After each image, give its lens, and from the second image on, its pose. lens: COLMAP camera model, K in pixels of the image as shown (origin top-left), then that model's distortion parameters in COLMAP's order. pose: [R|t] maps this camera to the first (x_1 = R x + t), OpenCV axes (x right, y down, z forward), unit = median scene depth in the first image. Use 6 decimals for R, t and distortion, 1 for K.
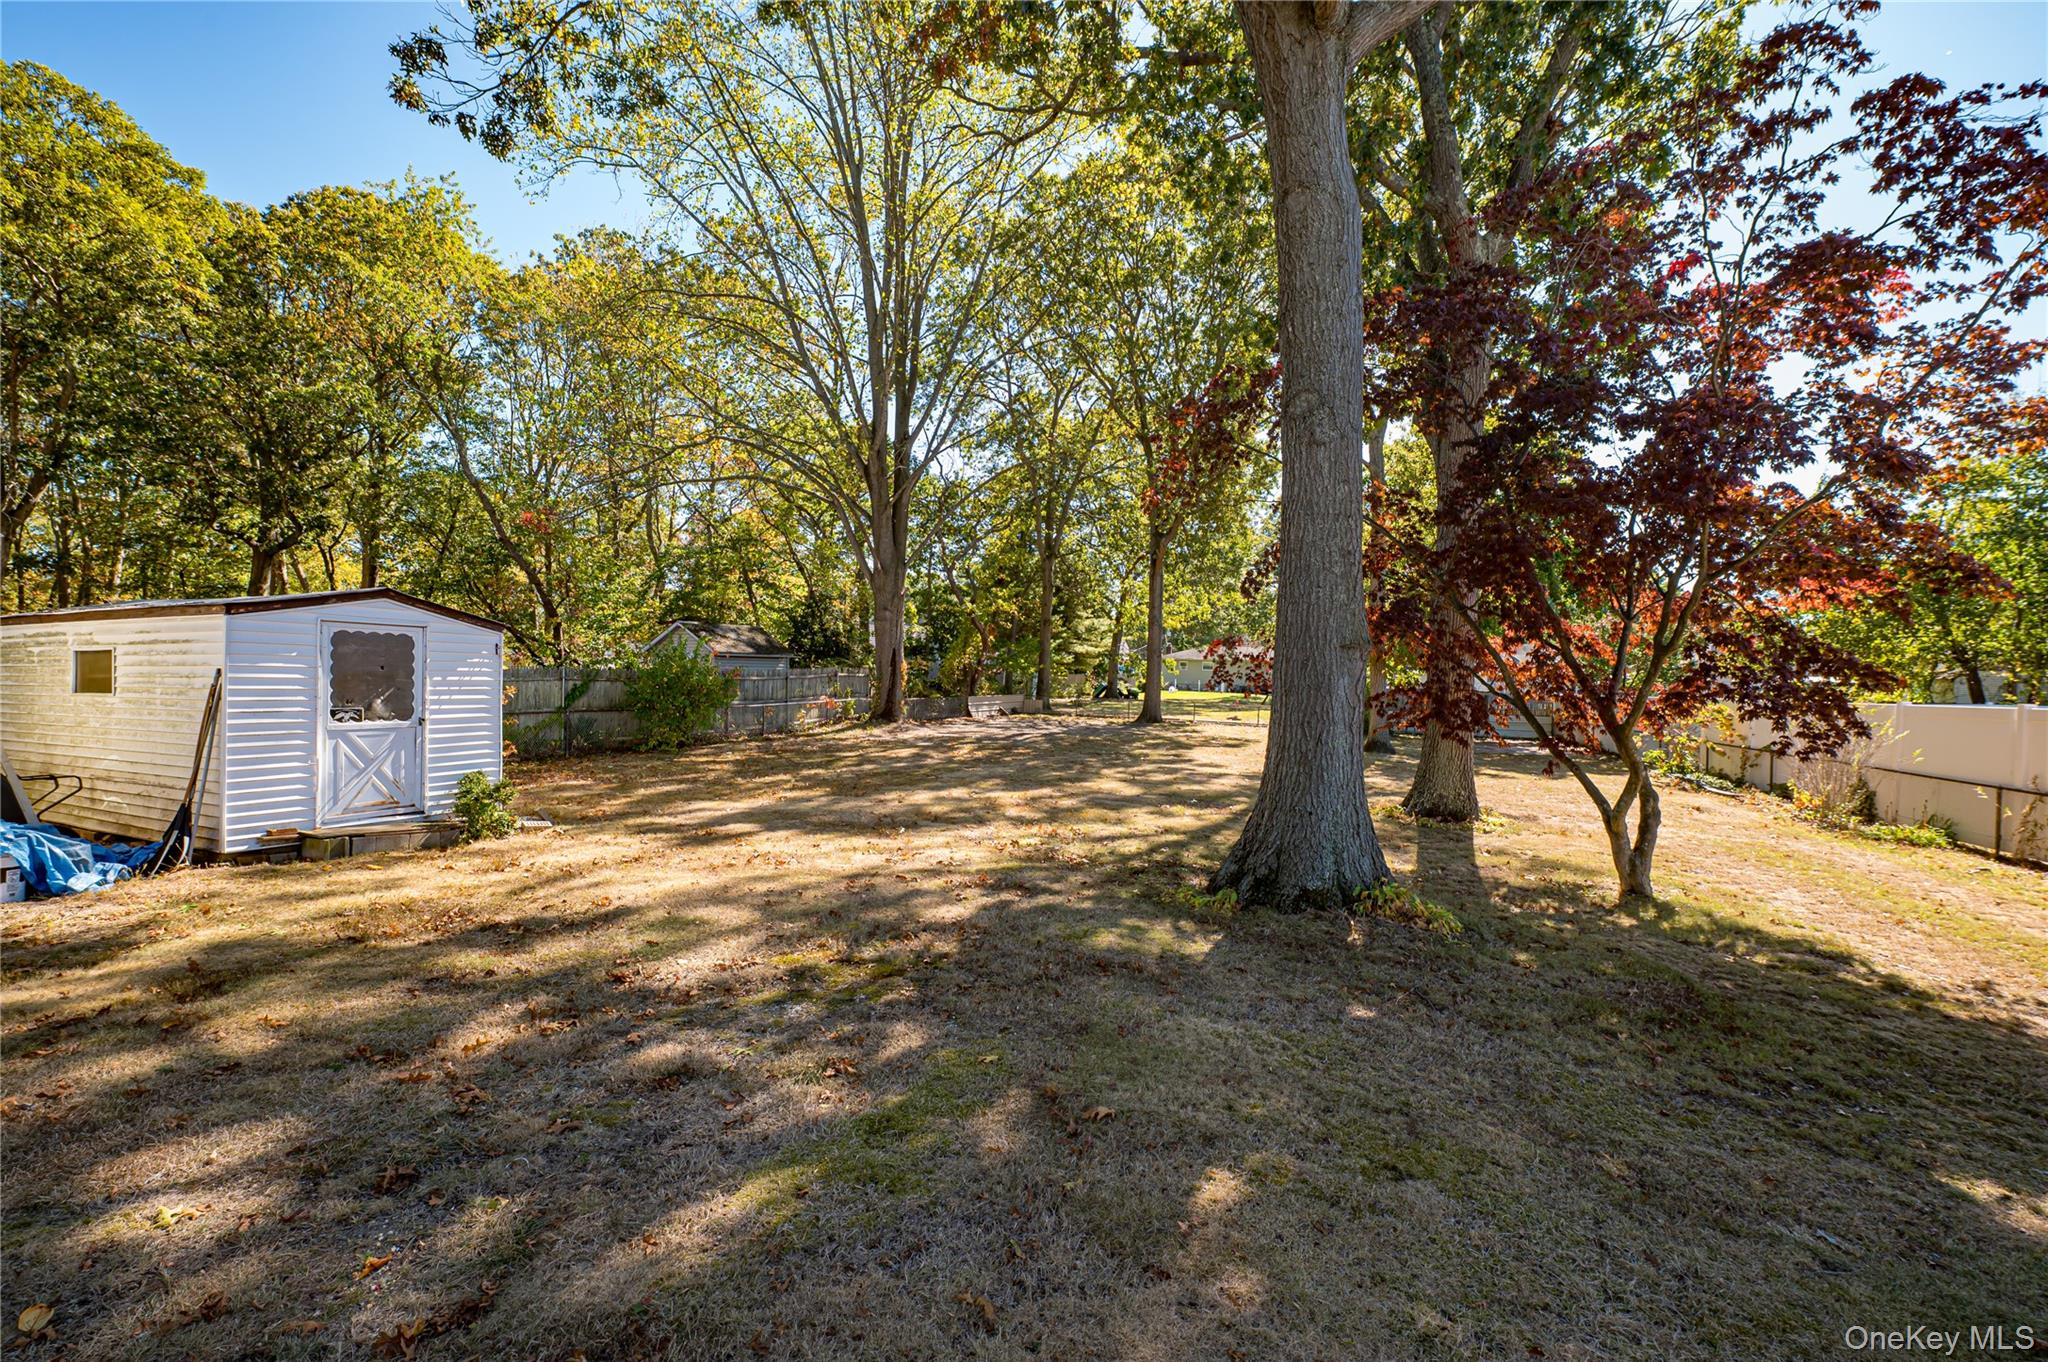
lens RADIAL K [[801.4, 0, 1006.0], [0, 801.4, 689.1], [0, 0, 1]] dist [-0.006529, -0.001815]
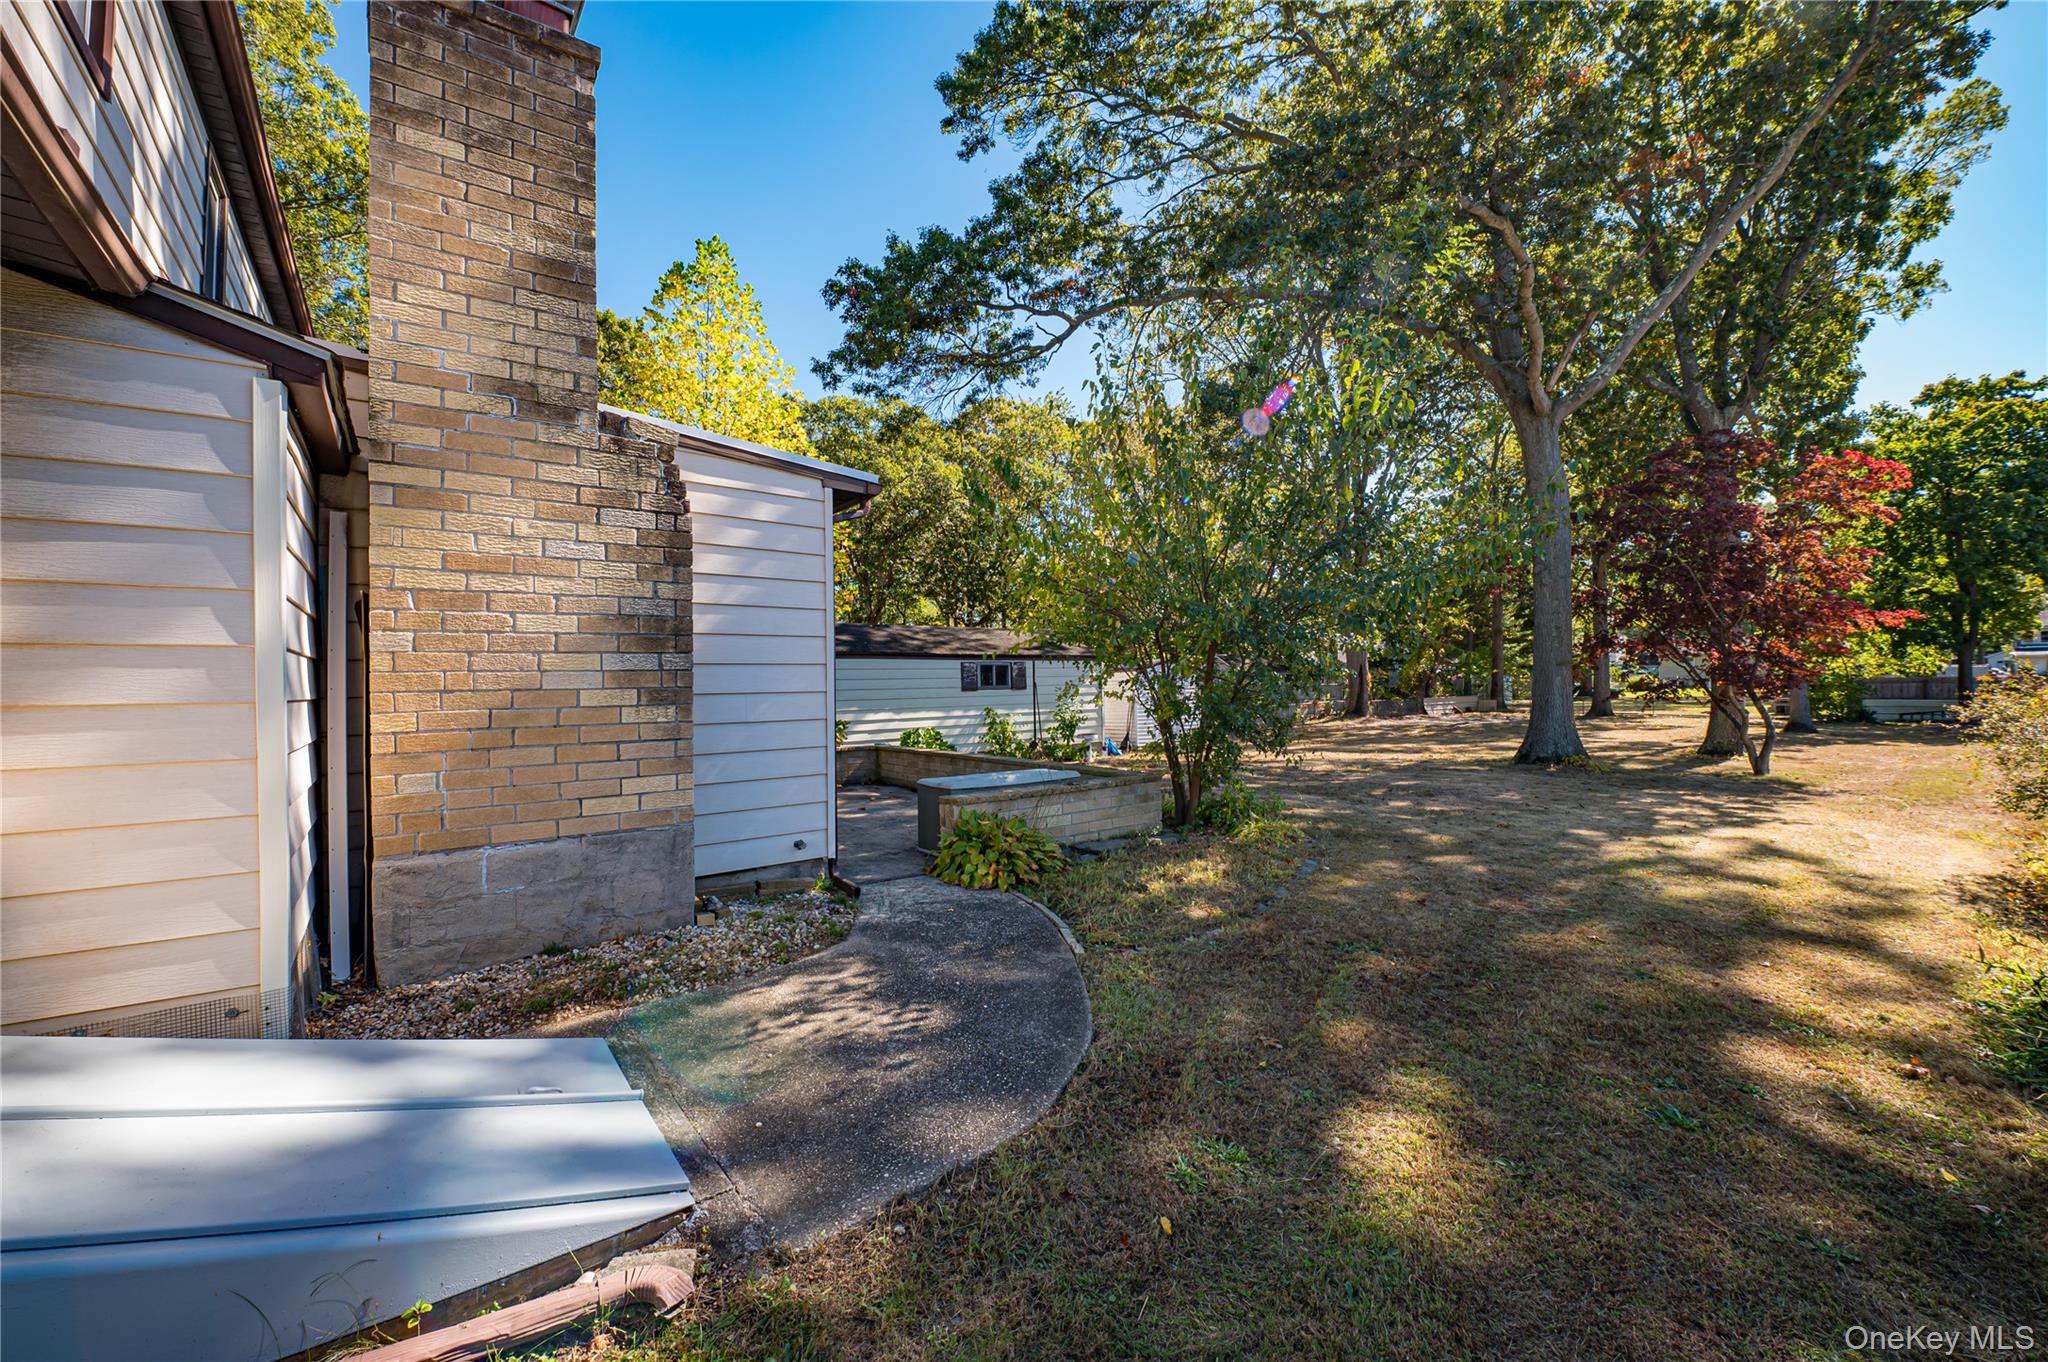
lens RADIAL K [[801.4, 0, 1051.2], [0, 801.4, 663.4], [0, 0, 1]] dist [-0.006529, -0.001815]
pose [[0.877361, -0.050732, -0.477142, 0.050321], [0.028198, 0.998128, -0.054275, 0.008446], [0.479002, 0.034165, 0.877149, -0.458096]]
